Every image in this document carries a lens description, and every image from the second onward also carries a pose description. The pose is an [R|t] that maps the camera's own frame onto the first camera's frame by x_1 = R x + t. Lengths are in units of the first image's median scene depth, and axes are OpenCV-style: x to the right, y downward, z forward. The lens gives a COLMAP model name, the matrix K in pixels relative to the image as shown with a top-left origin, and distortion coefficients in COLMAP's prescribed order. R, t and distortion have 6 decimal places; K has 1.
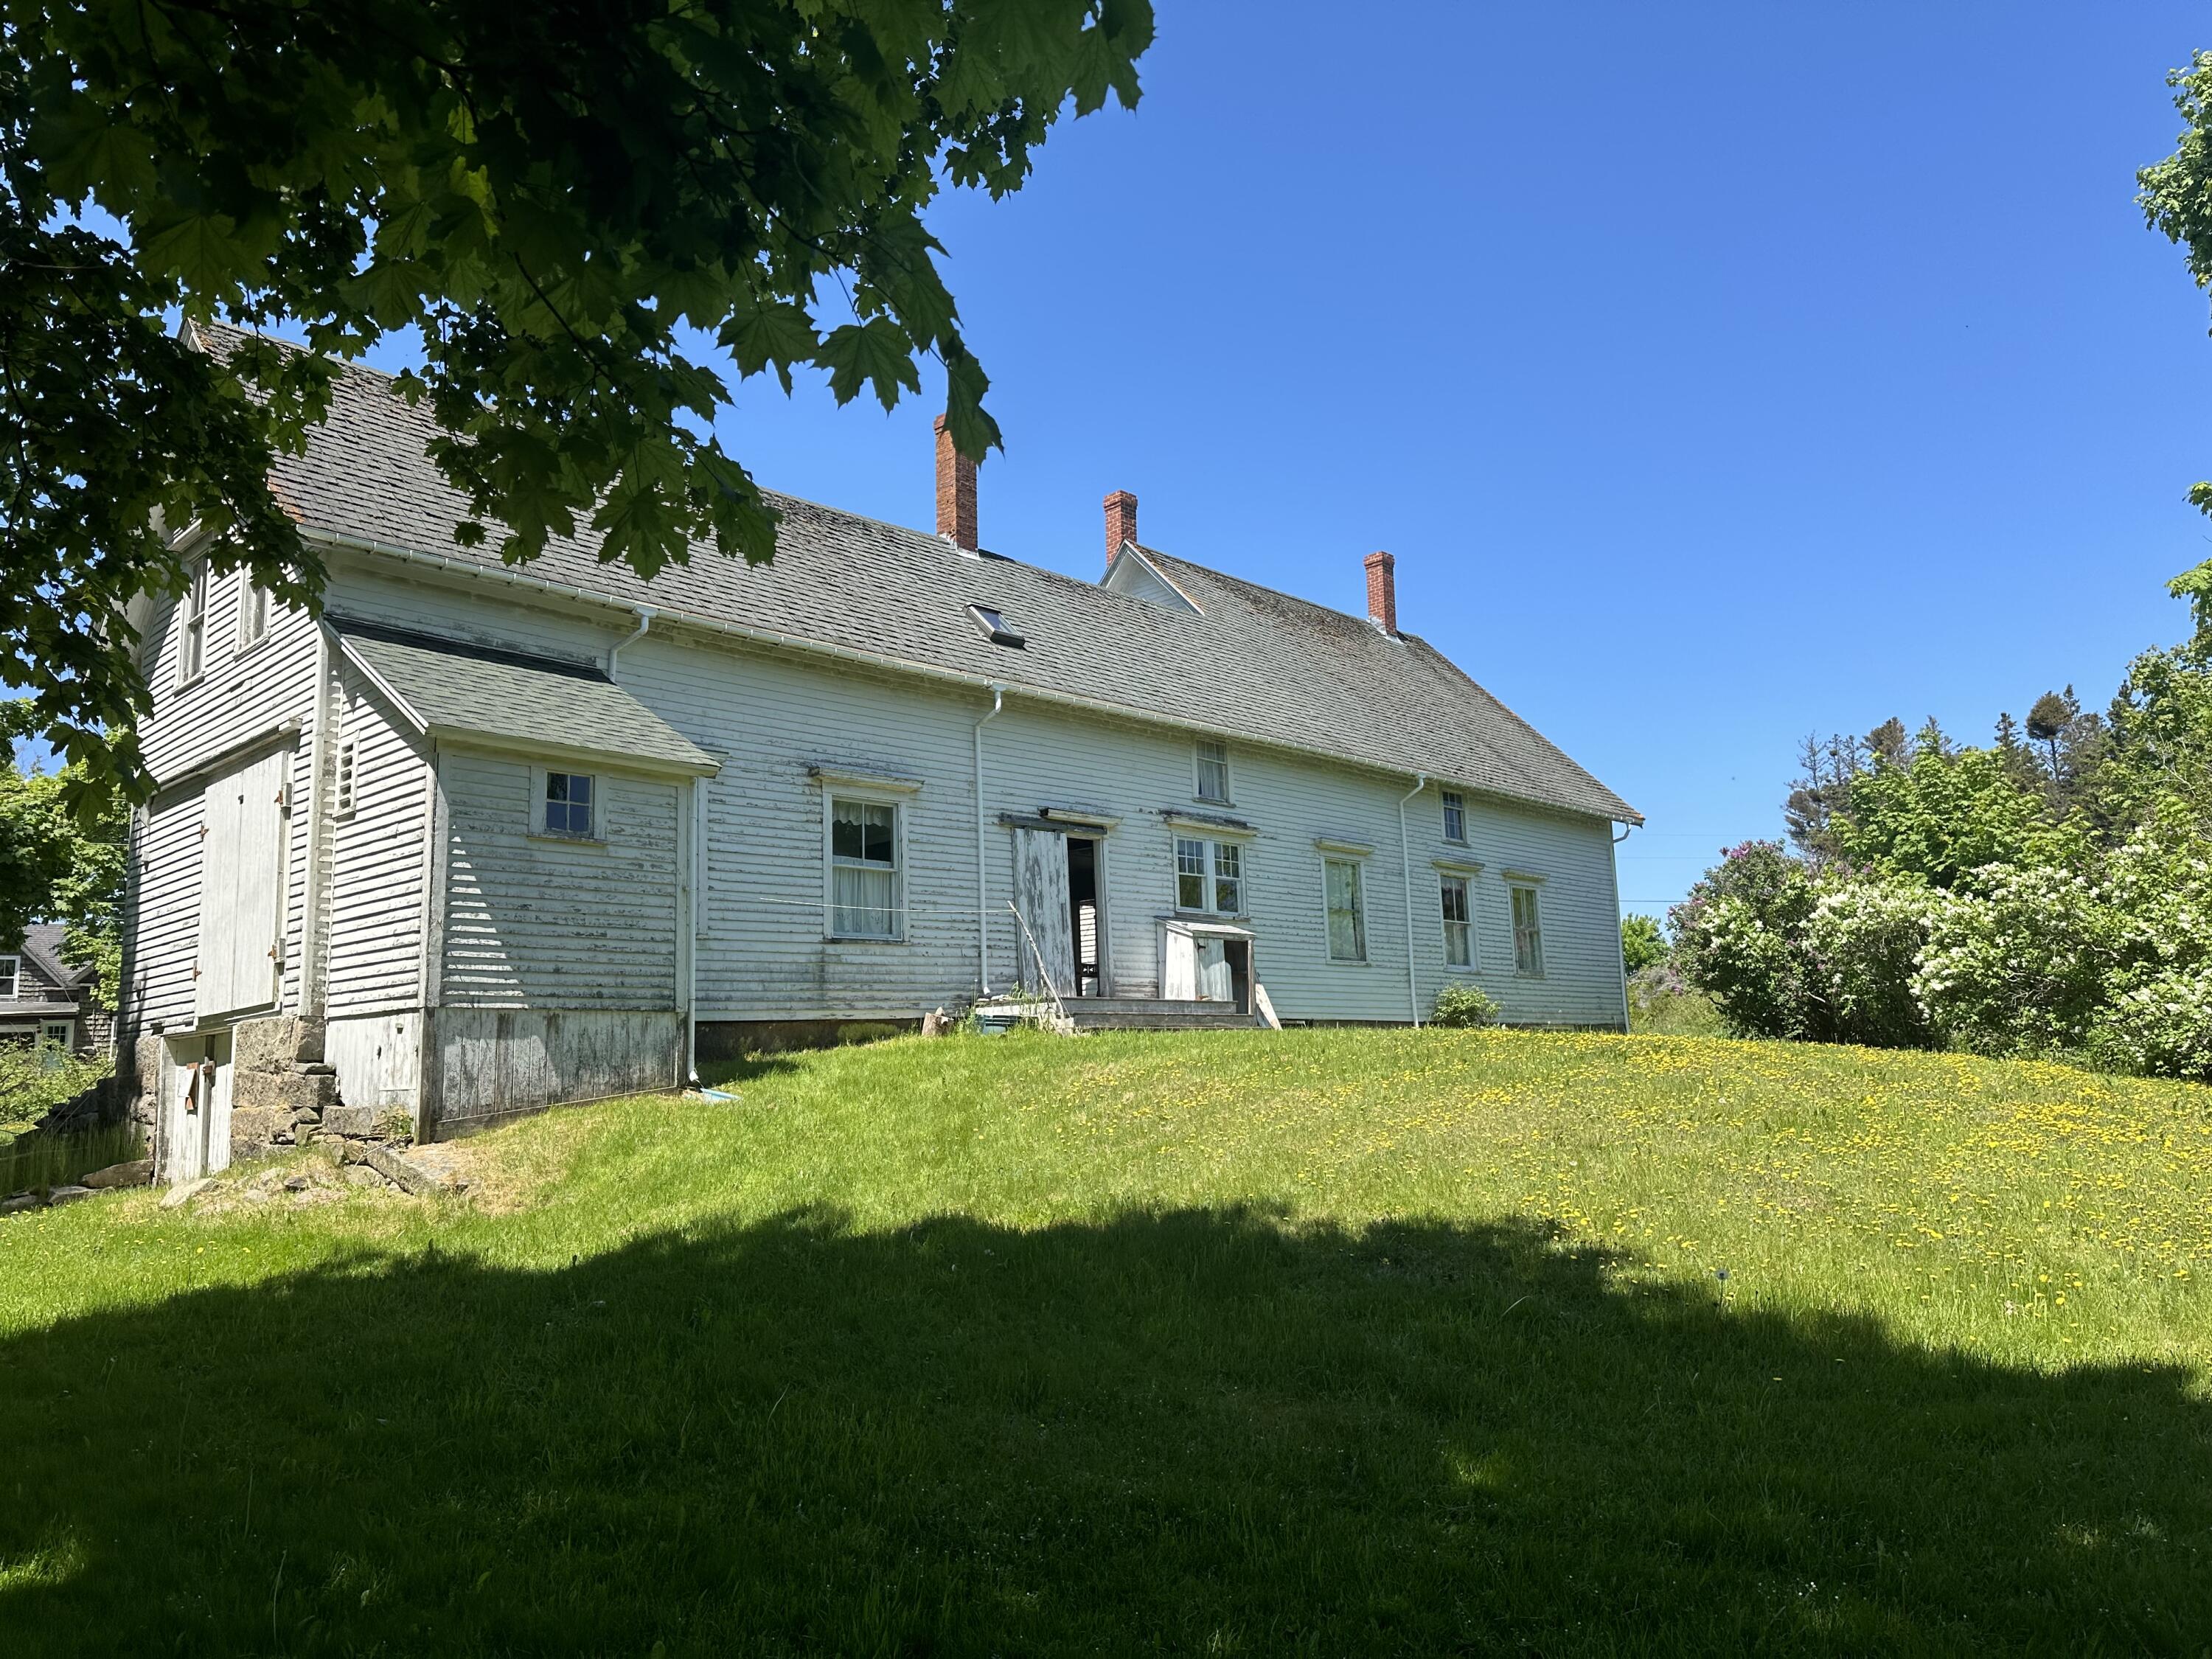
lens RADIAL K [[1524.4, 0, 1106.0], [0, 1524.4, 829.5], [0, 0, 1]] dist [0.058178, -0.001240]
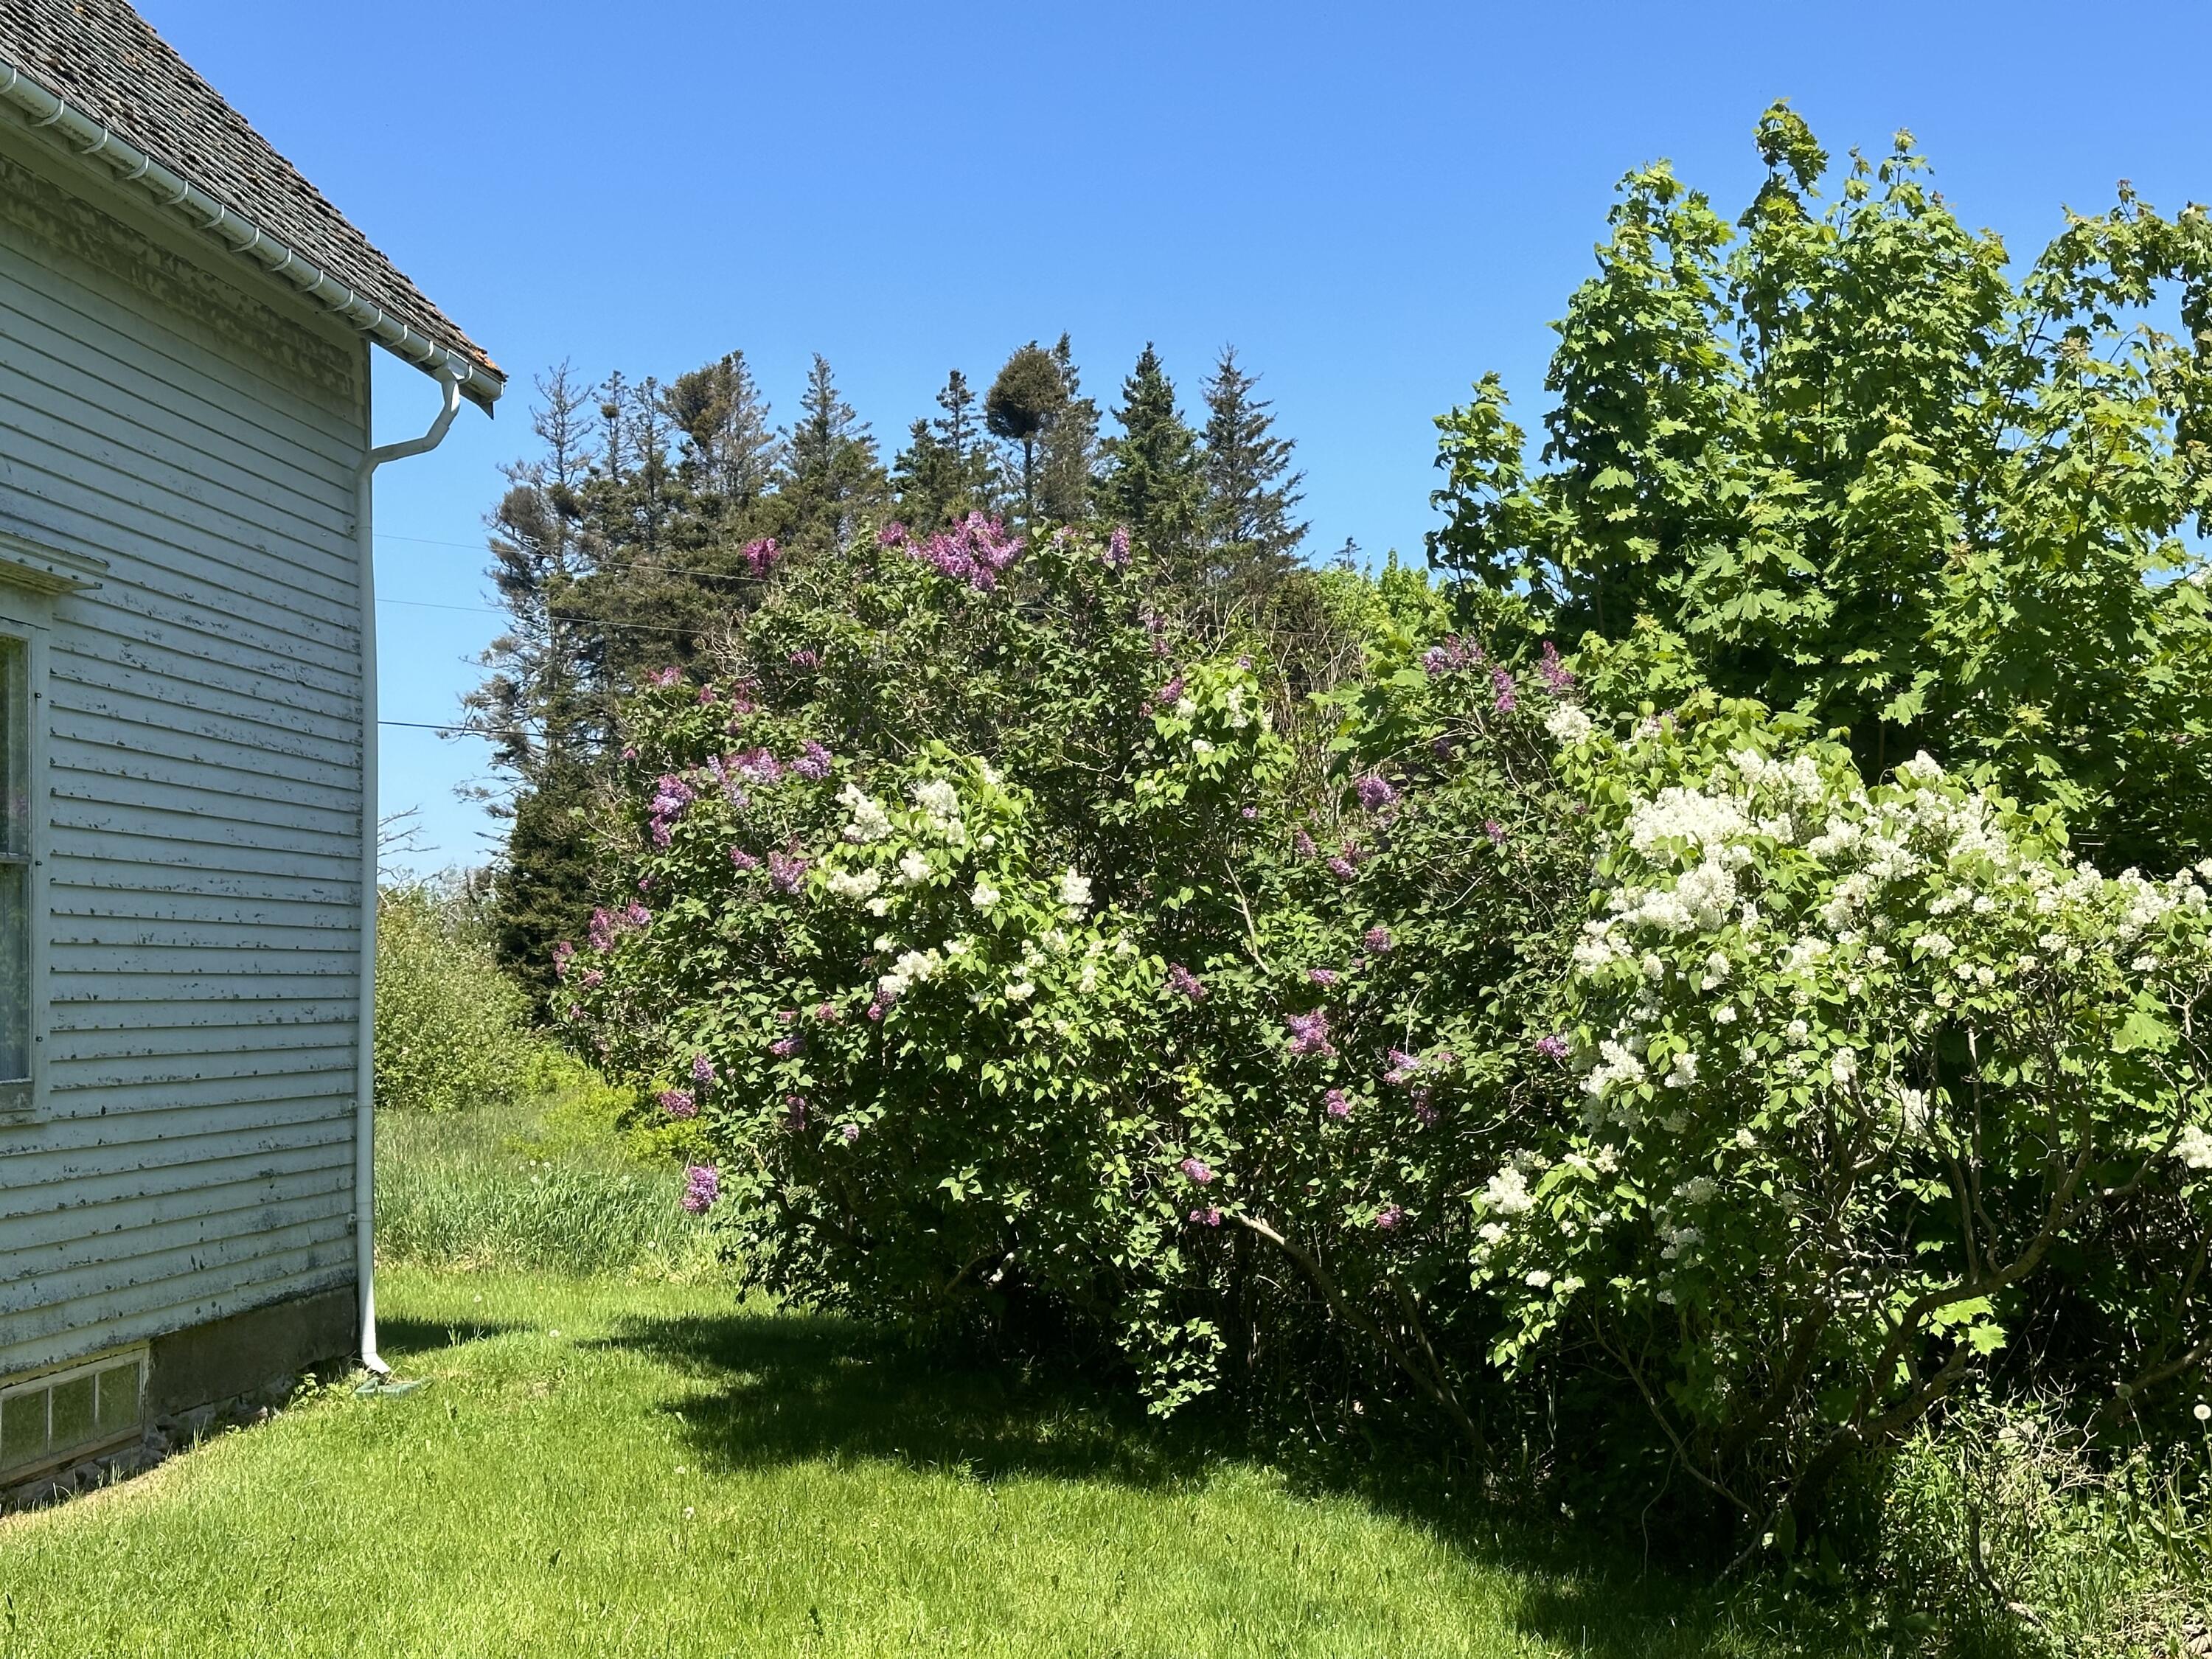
lens RADIAL K [[3011.4, 0, 1106.0], [0, 3011.4, 829.5], [0, 0, 1]] dist [0.198463, -0.000673]
pose [[0.790363, 0.056731, 0.610007, 0.146485], [-0.111829, 0.992334, 0.052605, 0.026371], [-0.602346, -0.109794, 0.790648, 0.574262]]
